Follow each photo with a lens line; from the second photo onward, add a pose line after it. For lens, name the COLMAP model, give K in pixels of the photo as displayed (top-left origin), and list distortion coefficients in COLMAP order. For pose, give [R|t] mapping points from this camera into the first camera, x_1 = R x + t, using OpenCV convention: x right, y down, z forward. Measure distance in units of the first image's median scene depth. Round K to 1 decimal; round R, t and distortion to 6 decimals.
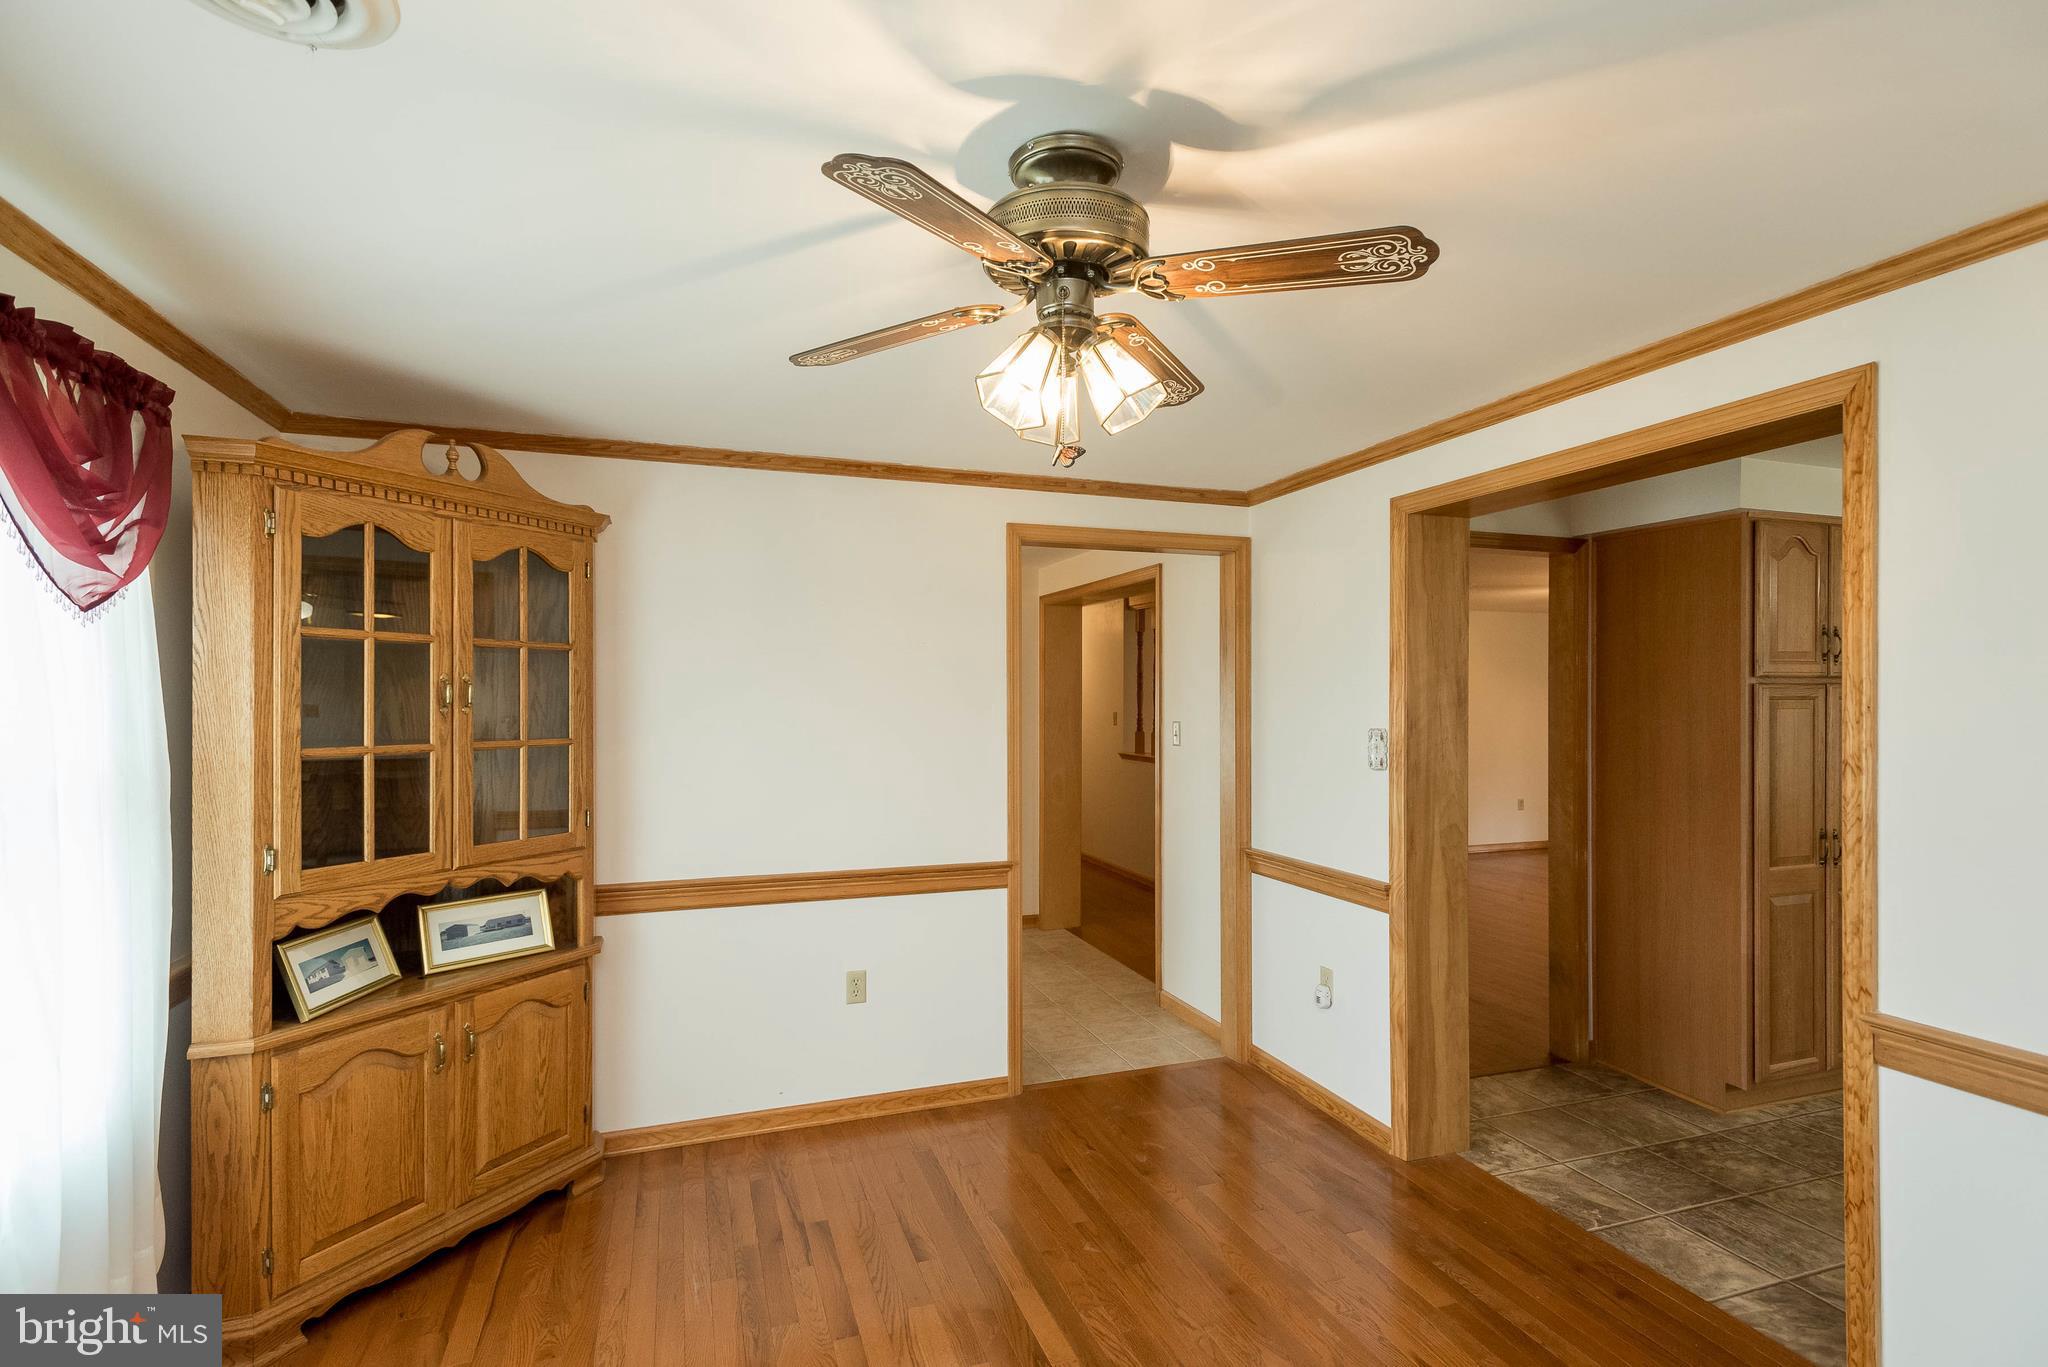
lens RADIAL K [[991.0, 0, 1017.8], [0, 991.0, 705.0], [0, 0, 1]] dist [0.004363, -0.001109]
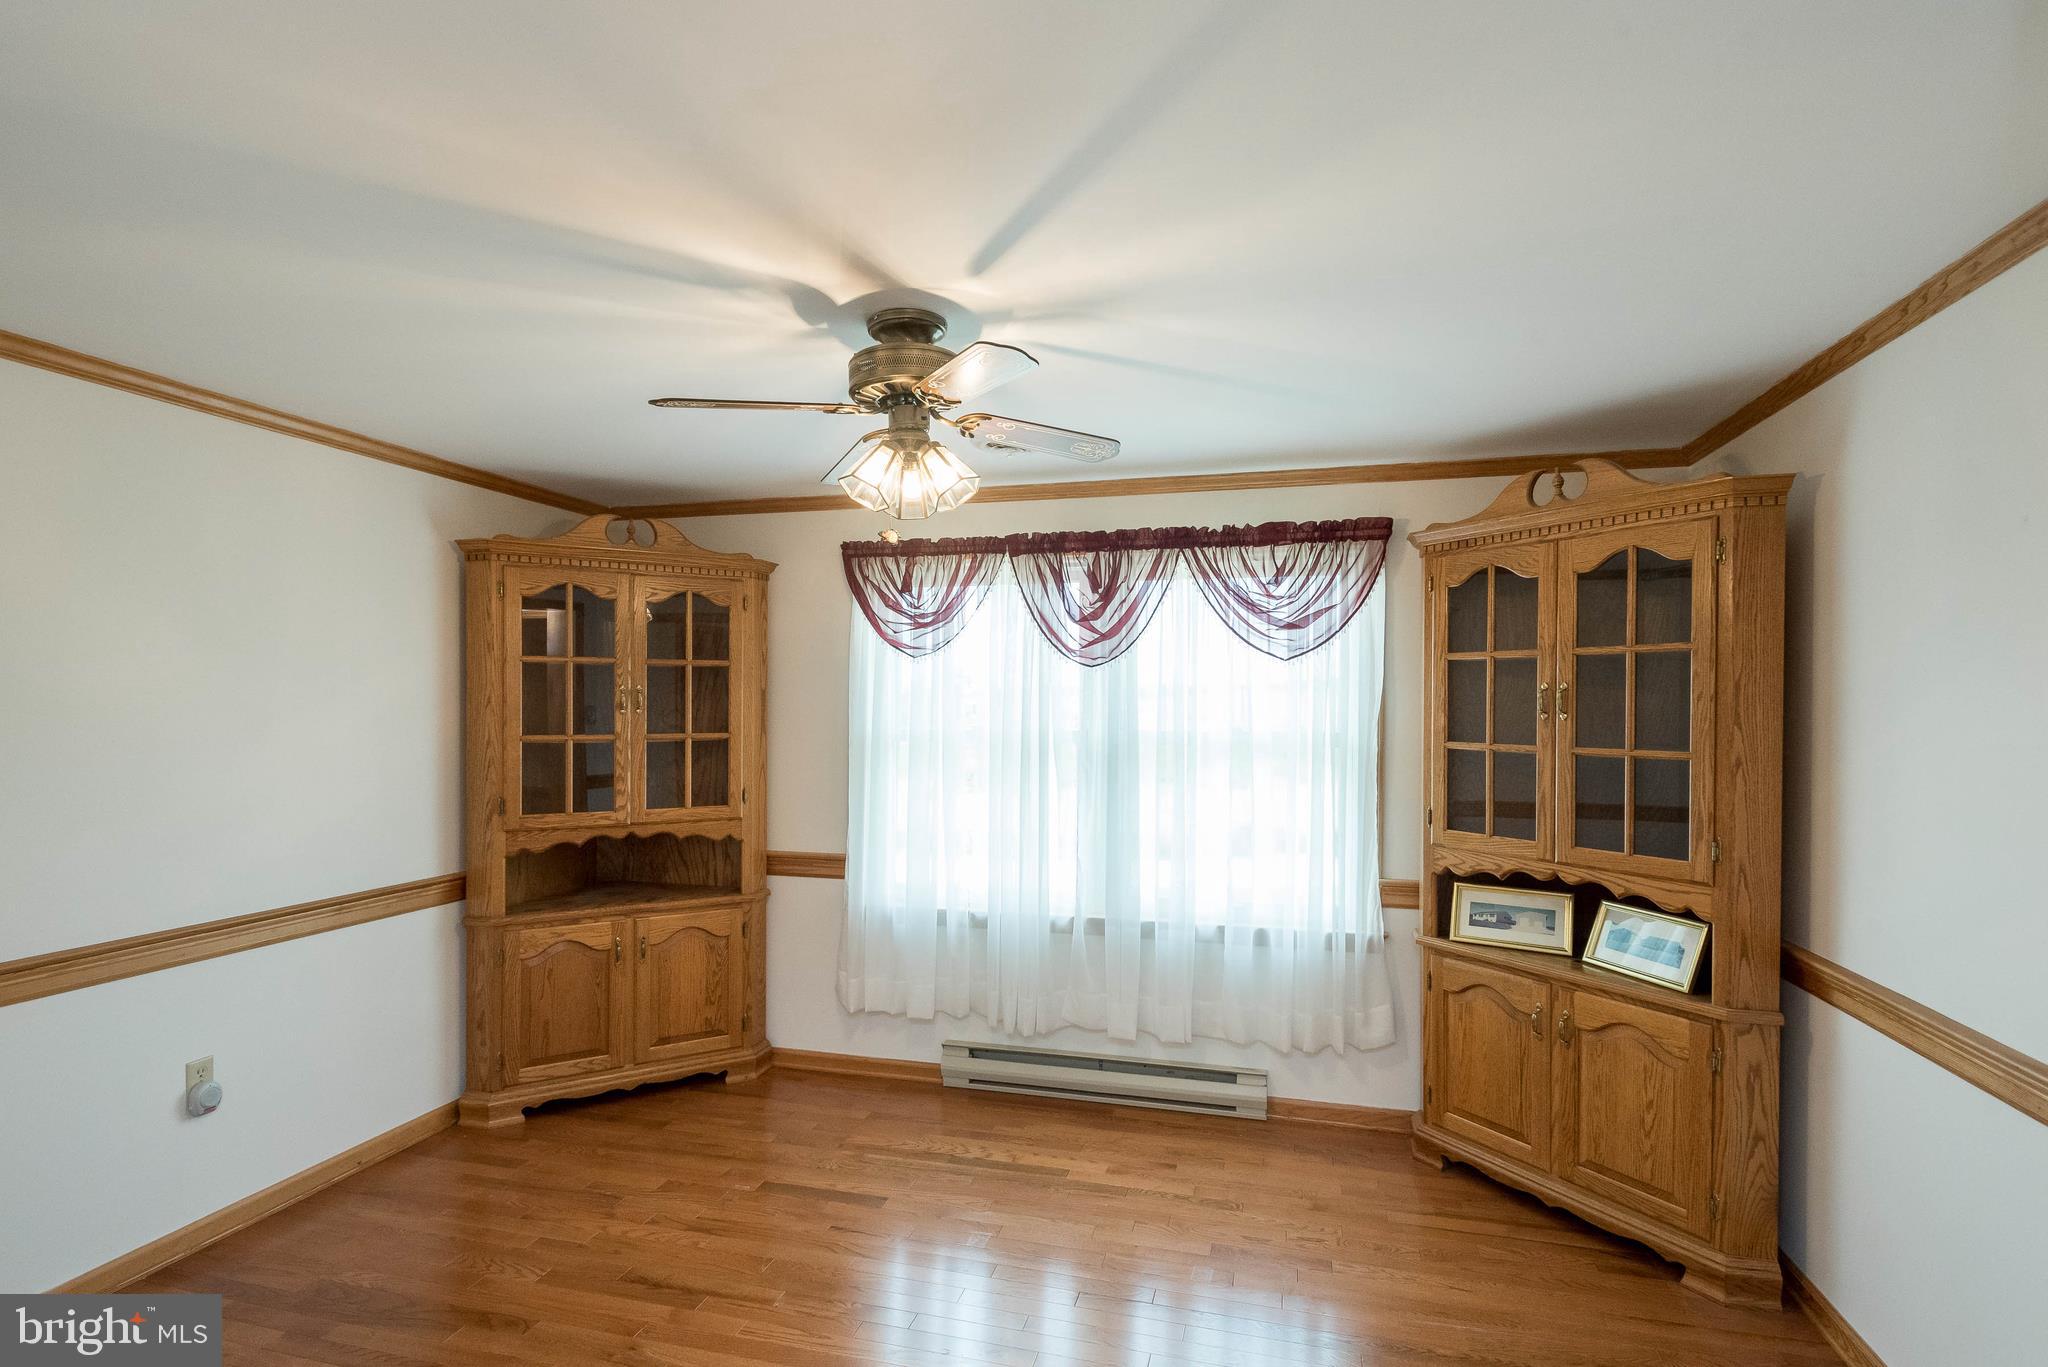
lens RADIAL K [[991.0, 0, 1034.3], [0, 991.0, 712.7], [0, 0, 1]] dist [0.004363, -0.001109]
pose [[-0.559666, 0.004022, -0.828709, 0.651372], [-0.009968, 0.999883, 0.011585, -0.005770], [0.828658, 0.014745, -0.559560, 1.129546]]
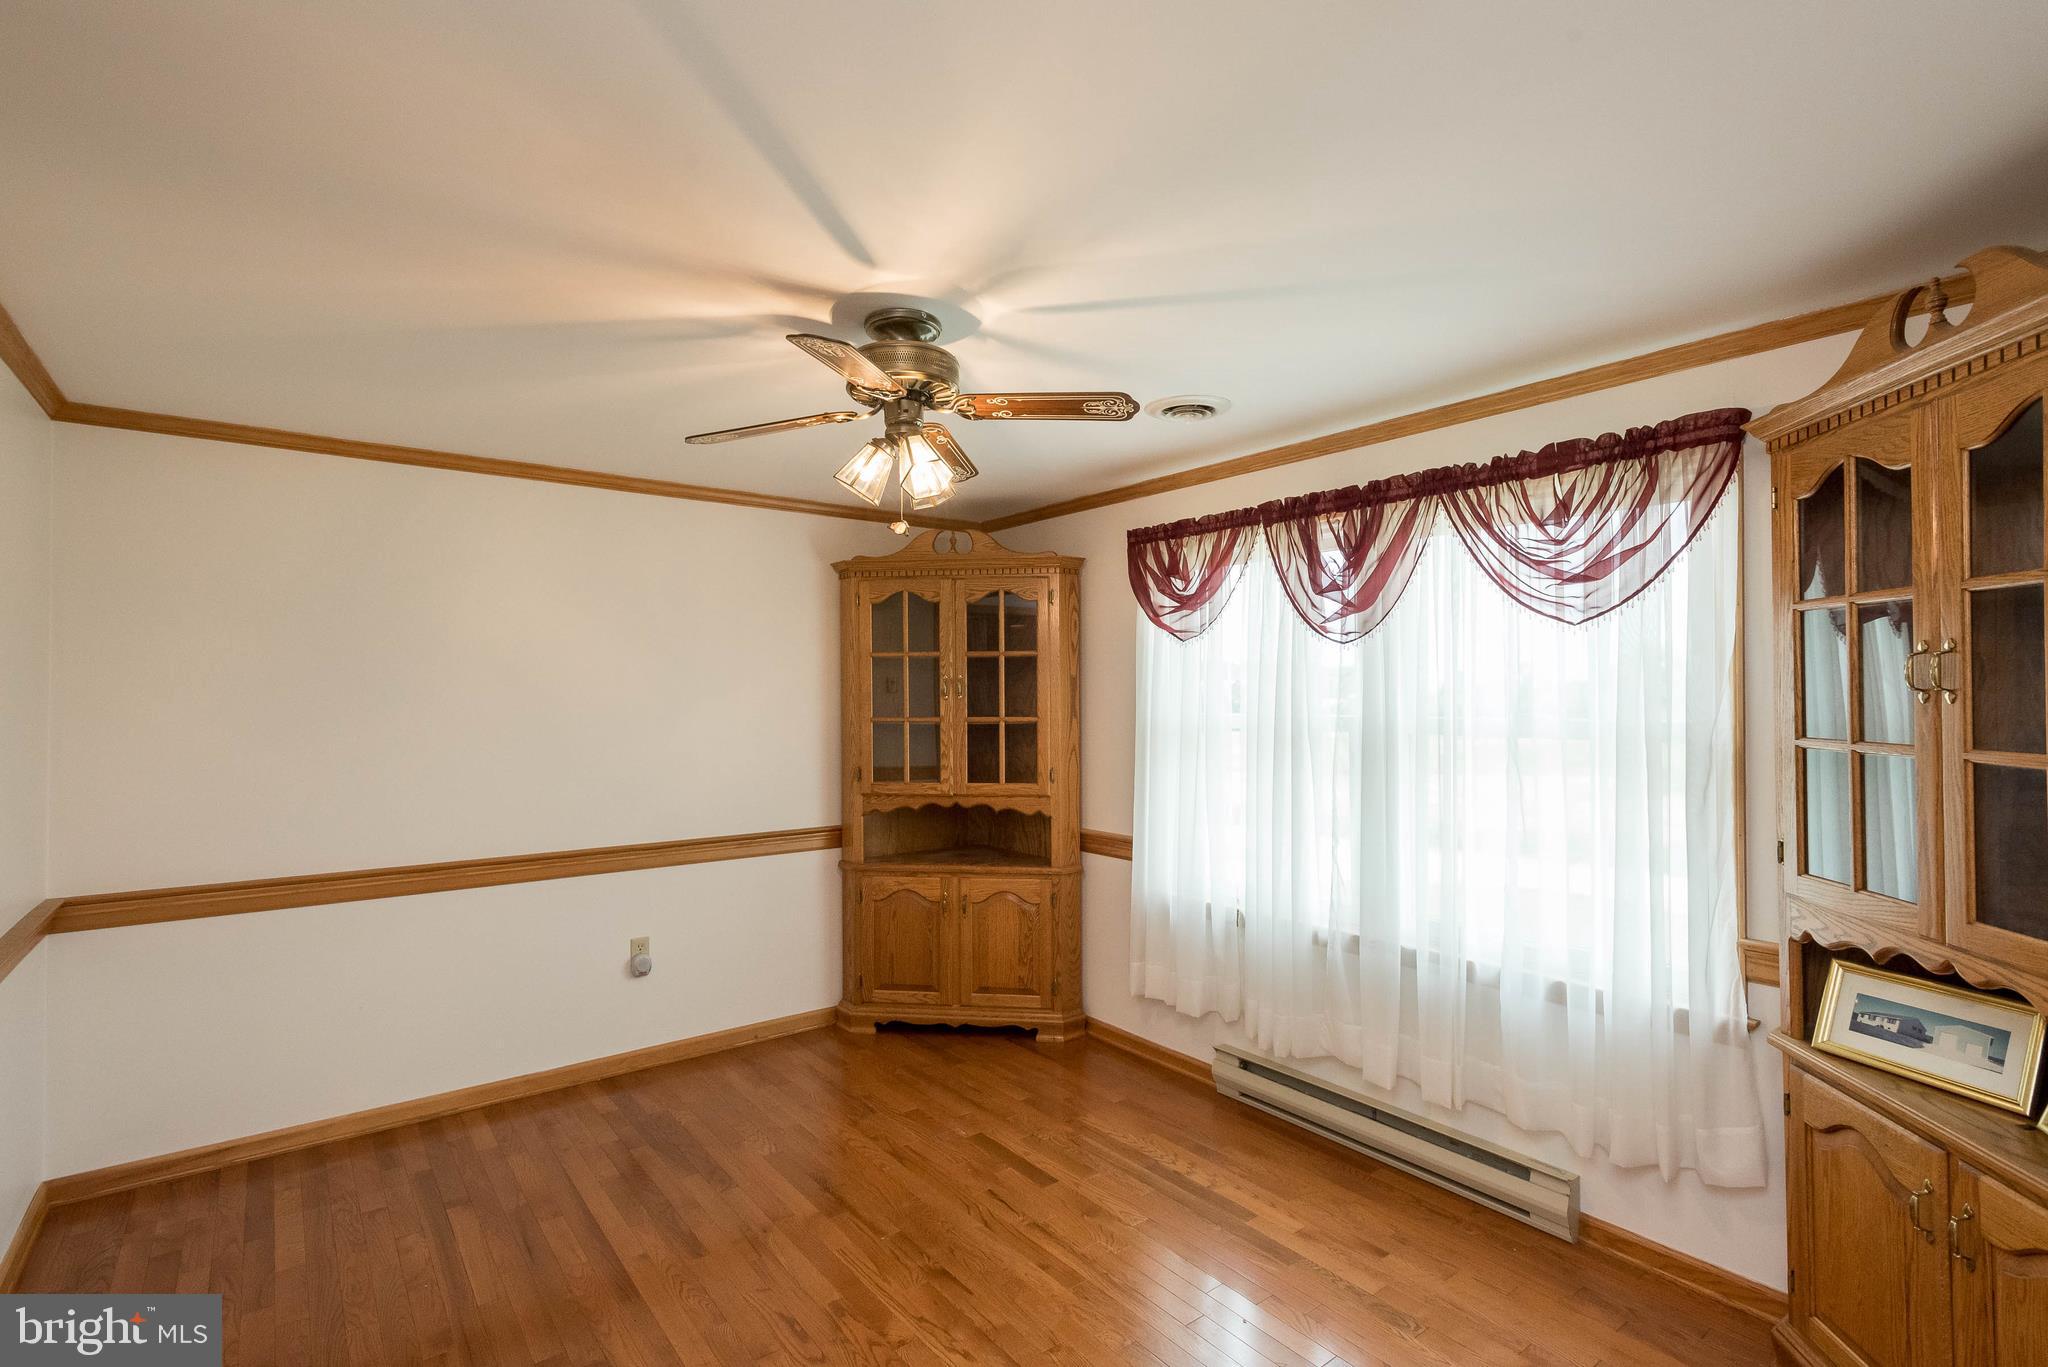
lens RADIAL K [[958.7, 0, 1018.0], [0, 958.7, 683.4], [0, 0, 1]] dist [0.019334, -0.003966]
pose [[-0.947681, -0.000847, -0.319218, 0.199645], [0.000712, 0.999988, -0.004768, -0.000738], [0.319218, -0.004746, -0.947669, 1.400272]]
